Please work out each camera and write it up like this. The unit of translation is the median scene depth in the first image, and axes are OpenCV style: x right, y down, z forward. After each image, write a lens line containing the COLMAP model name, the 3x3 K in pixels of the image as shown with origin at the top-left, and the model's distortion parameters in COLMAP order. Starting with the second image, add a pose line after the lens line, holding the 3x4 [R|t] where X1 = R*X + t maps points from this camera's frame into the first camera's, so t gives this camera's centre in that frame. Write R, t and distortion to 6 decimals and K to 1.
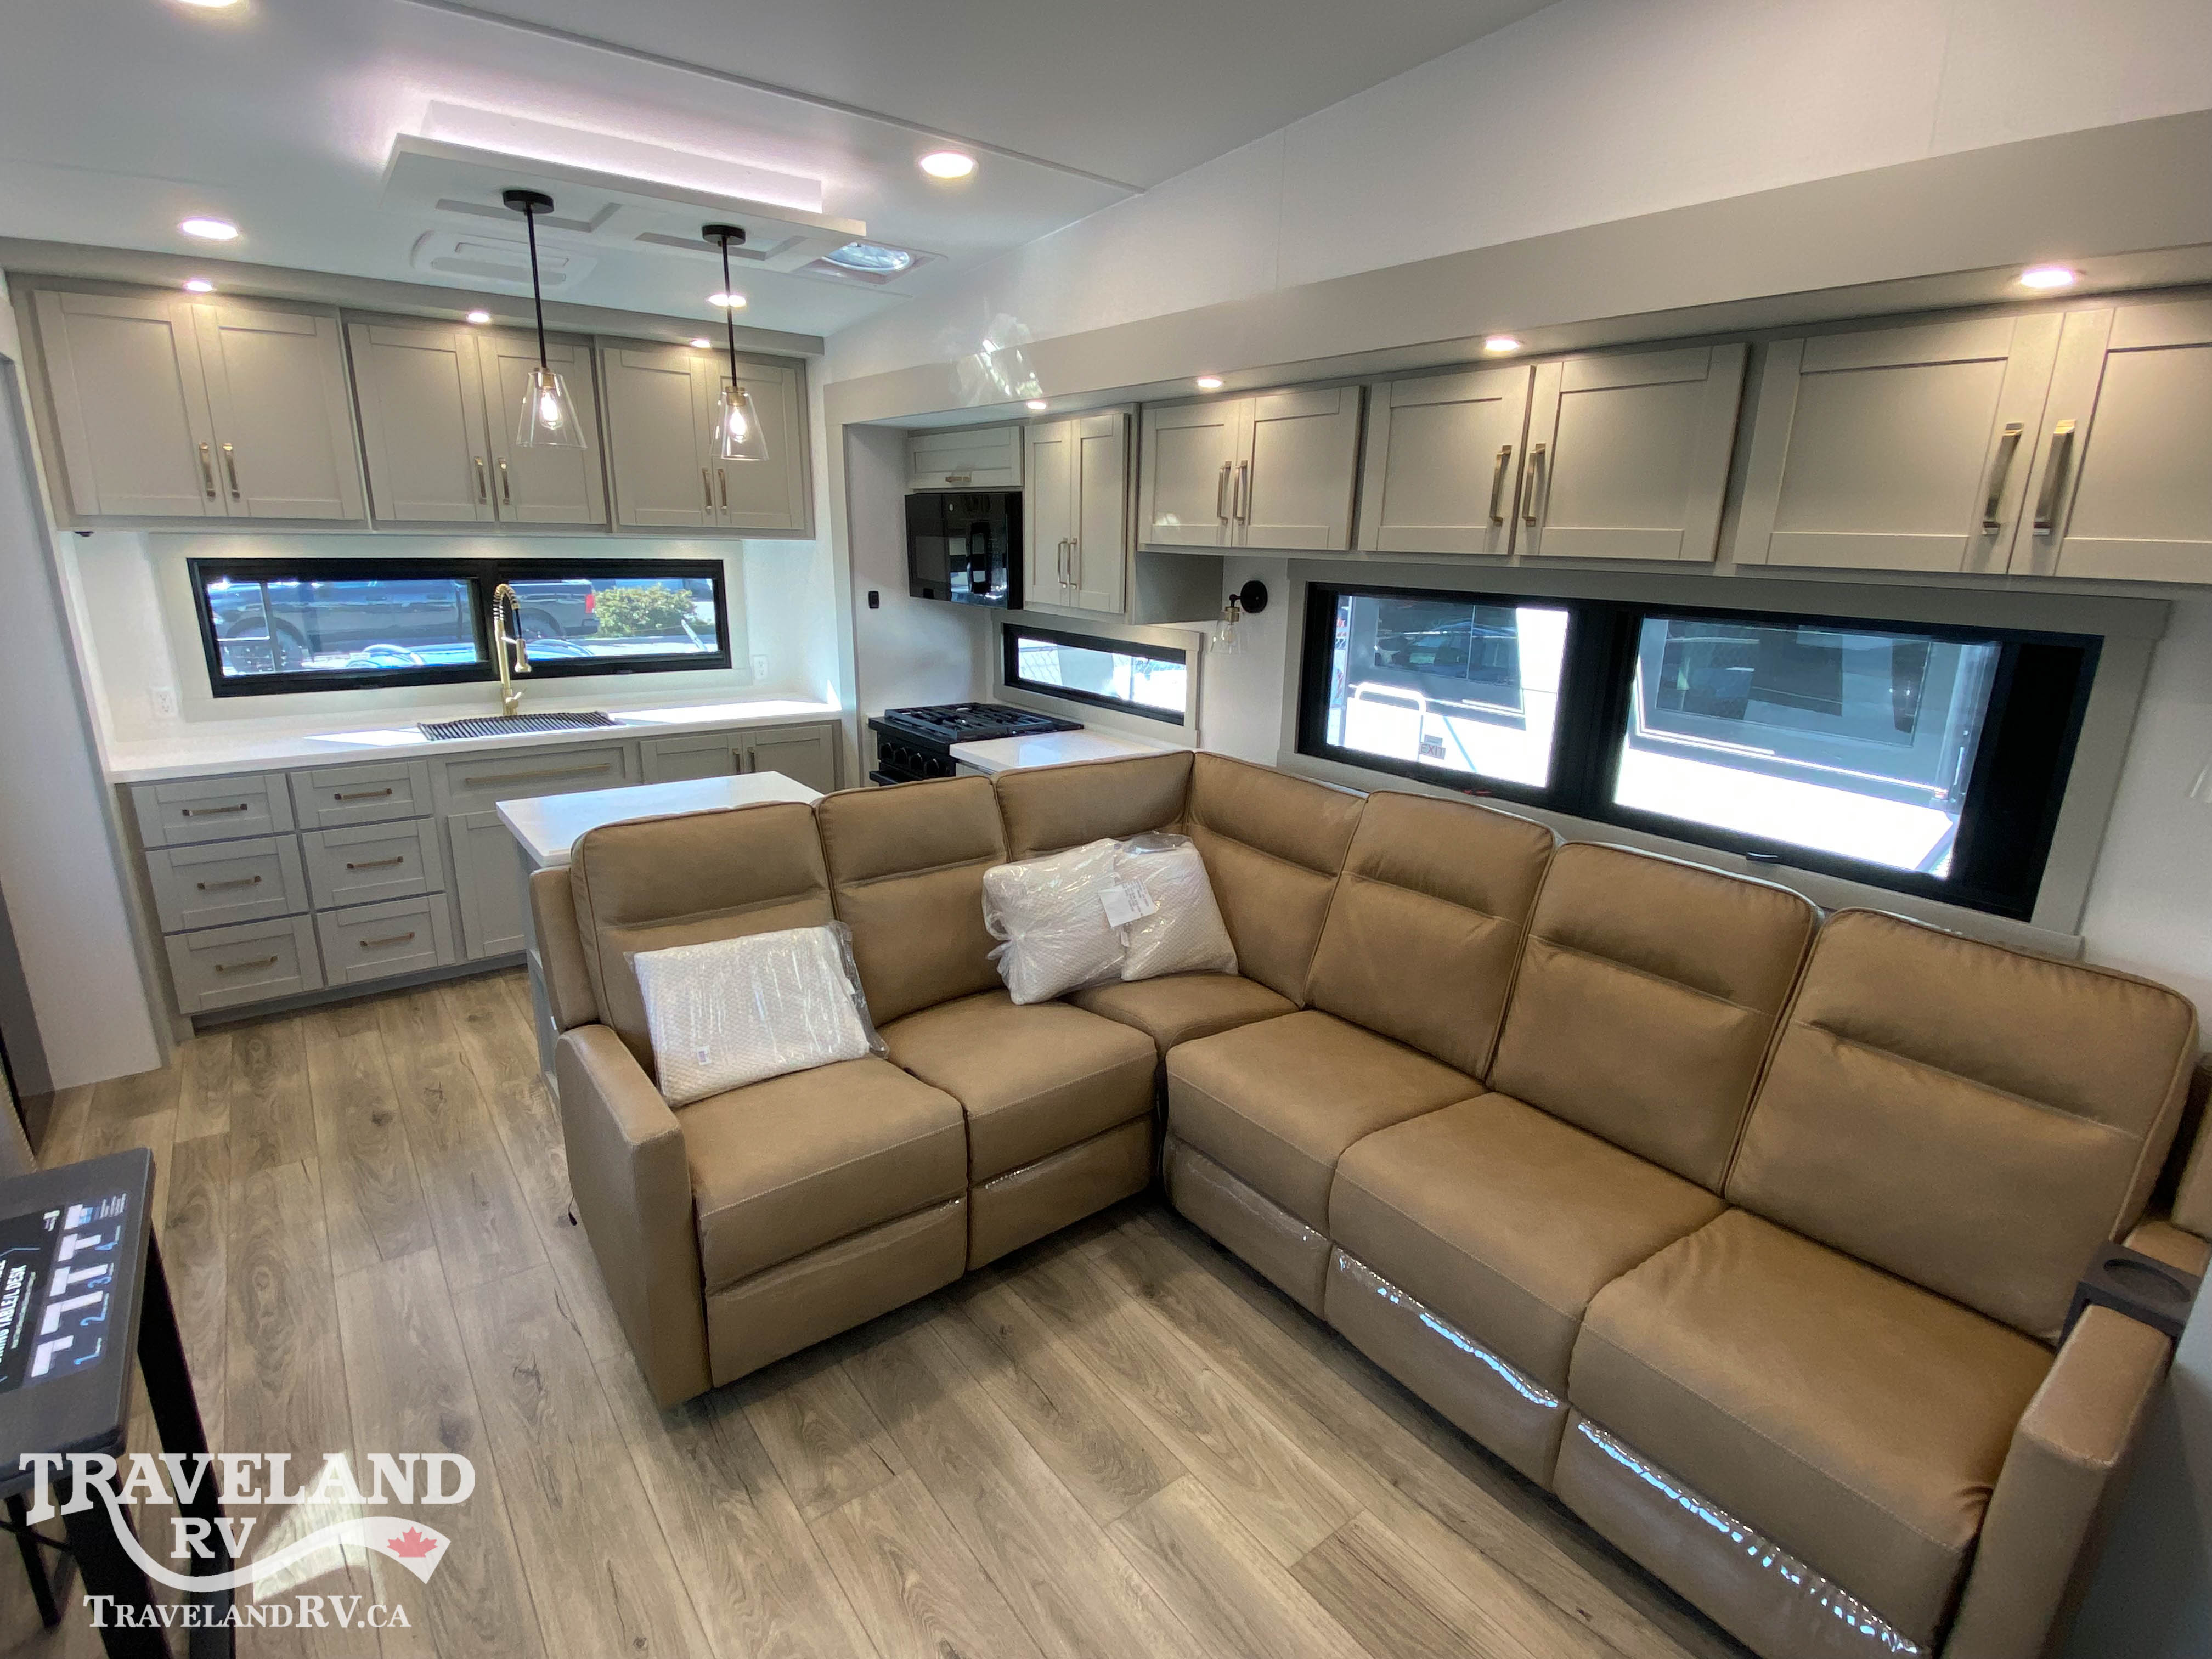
lens RADIAL K [[1066.3, 0, 1099.3], [0, 1066.3, 824.5], [0, 0, 1]] dist [0.024349, -0.023879]
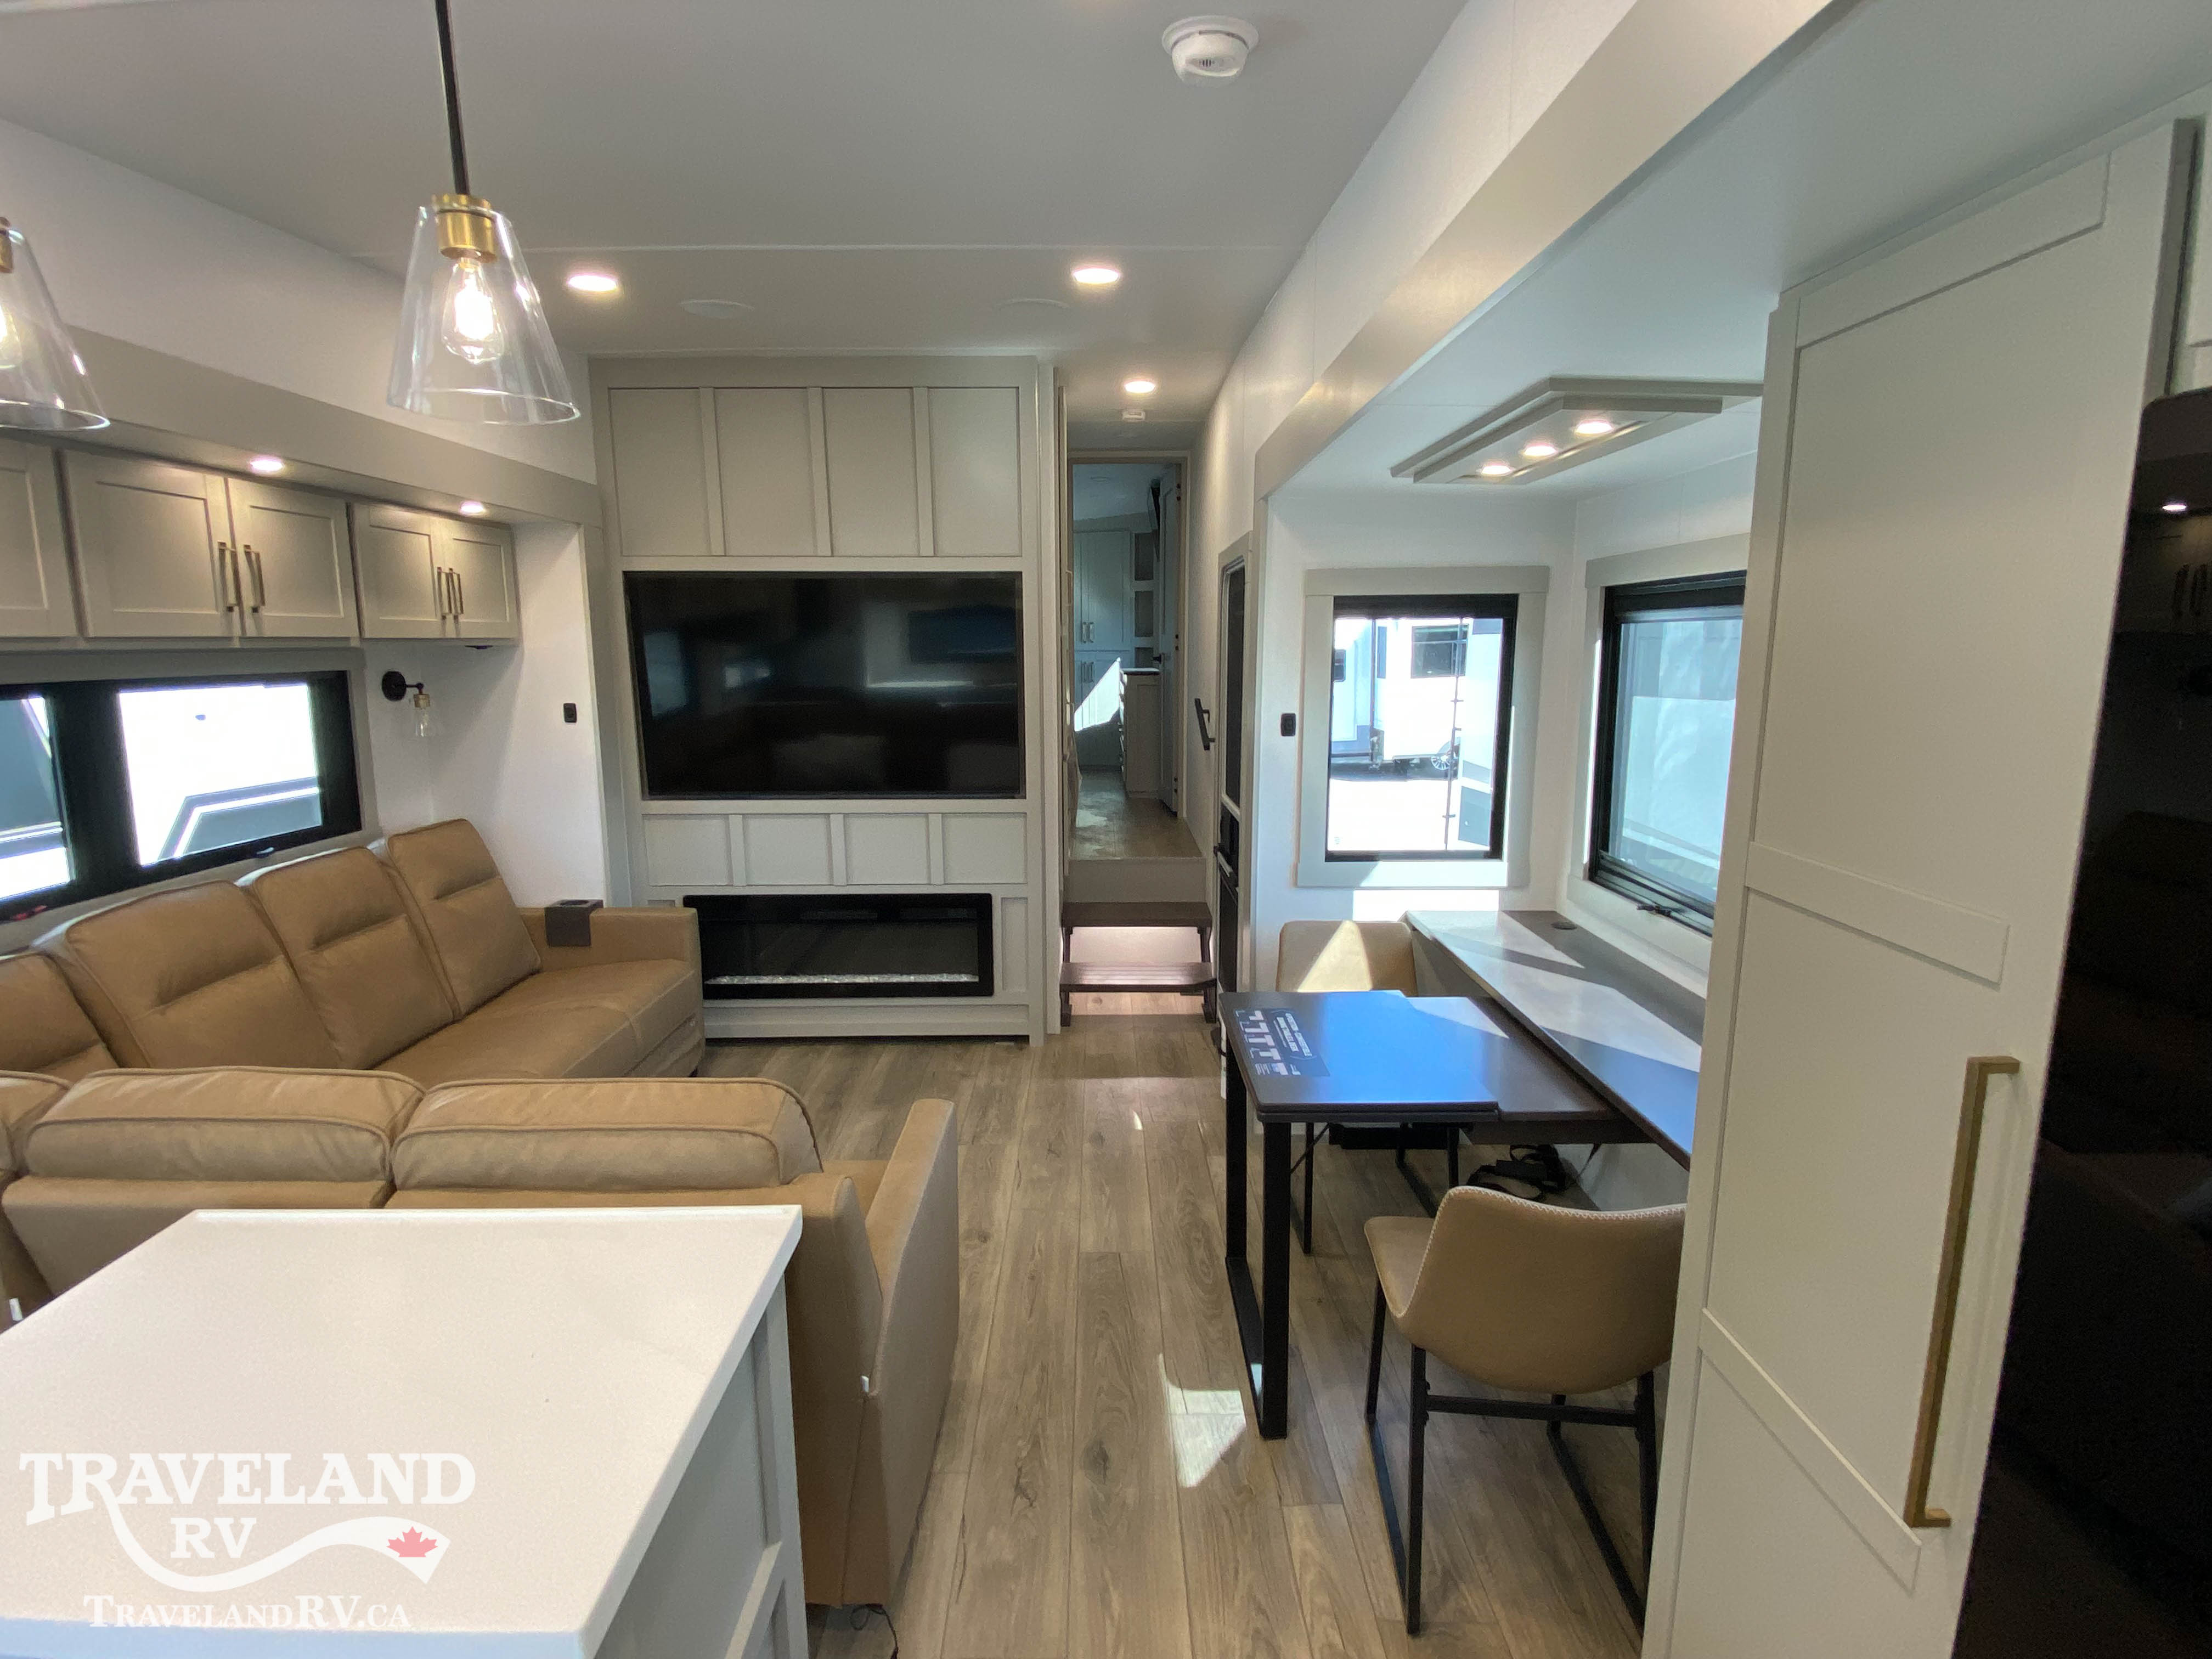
lens RADIAL K [[1066.3, 0, 1100.3], [0, 1066.3, 820.3], [0, 0, 1]] dist [0.024349, -0.023879]
pose [[-0.790288, -0.115062, 0.601835, -0.859485], [0.155382, 0.912470, 0.378489, -0.297113], [-0.592707, 0.392630, -0.703236, 1.095190]]
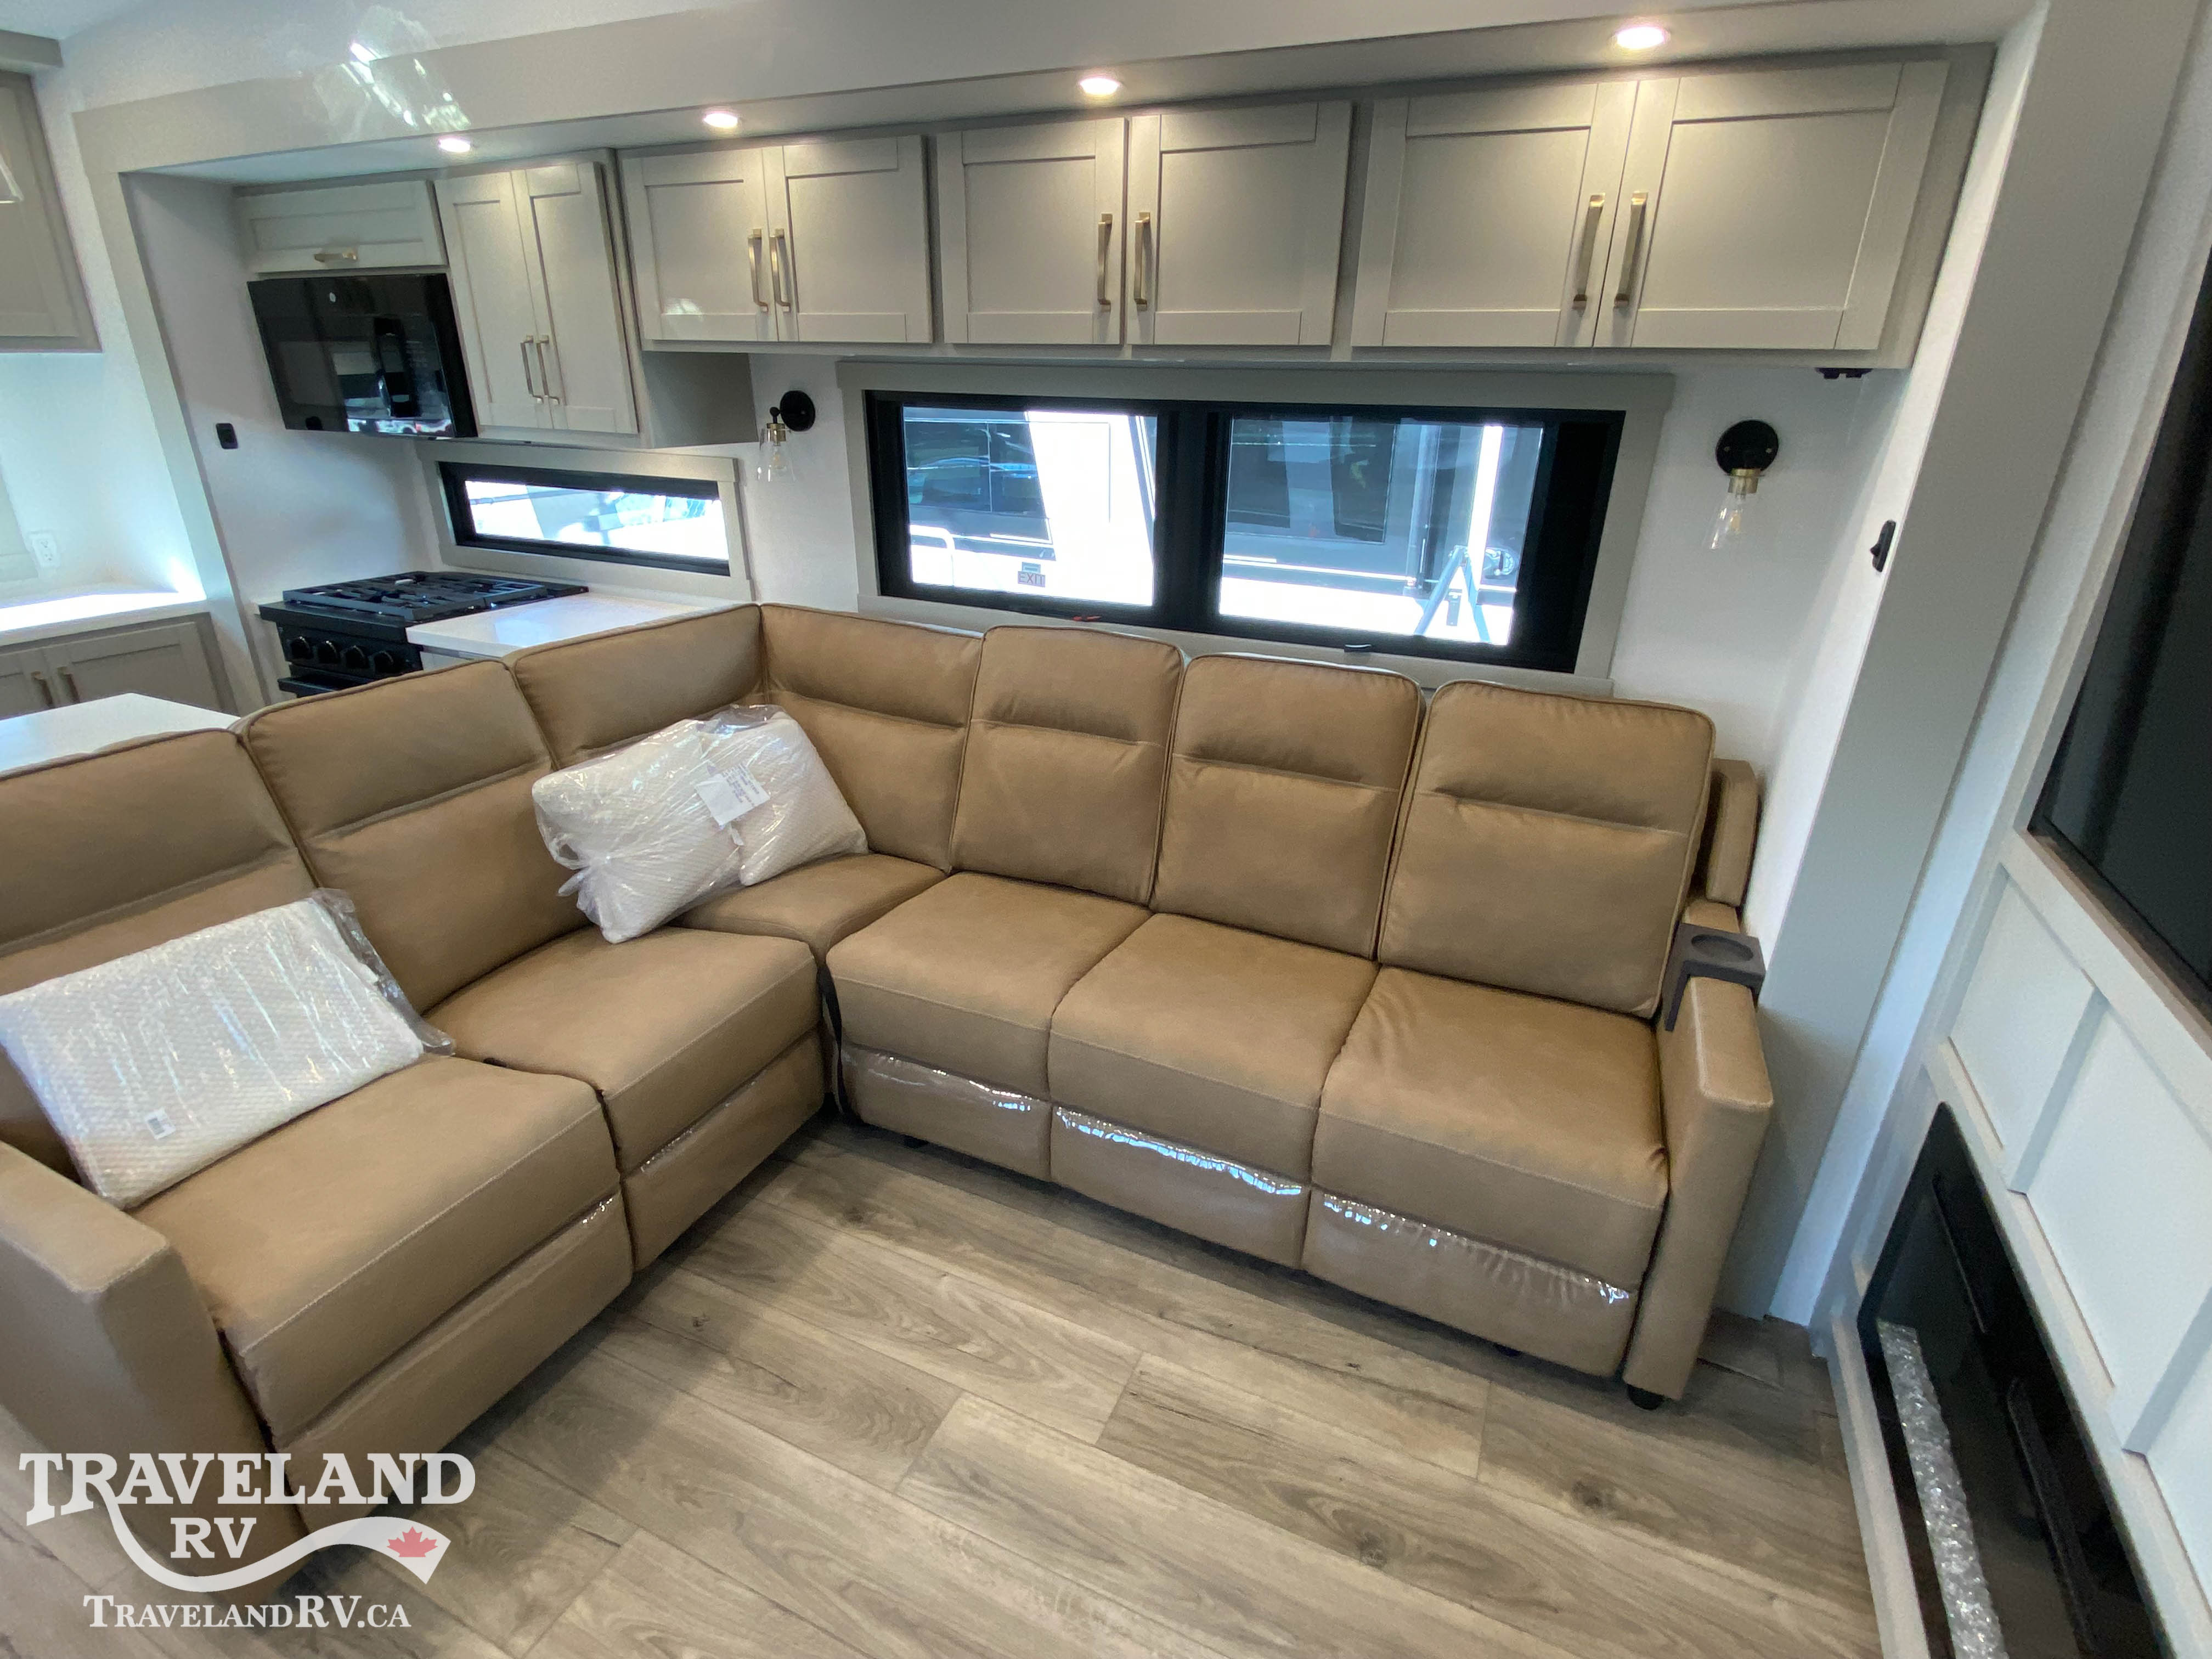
lens RADIAL K [[1066.3, 0, 1095.3], [0, 1066.3, 825.2], [0, 0, 1]] dist [0.024349, -0.023879]
pose [[0.883540, -0.186351, 0.429685, -0.087494], [0.126449, 0.978279, 0.164261, -0.002595], [-0.450962, -0.090798, 0.887913, 0.132403]]
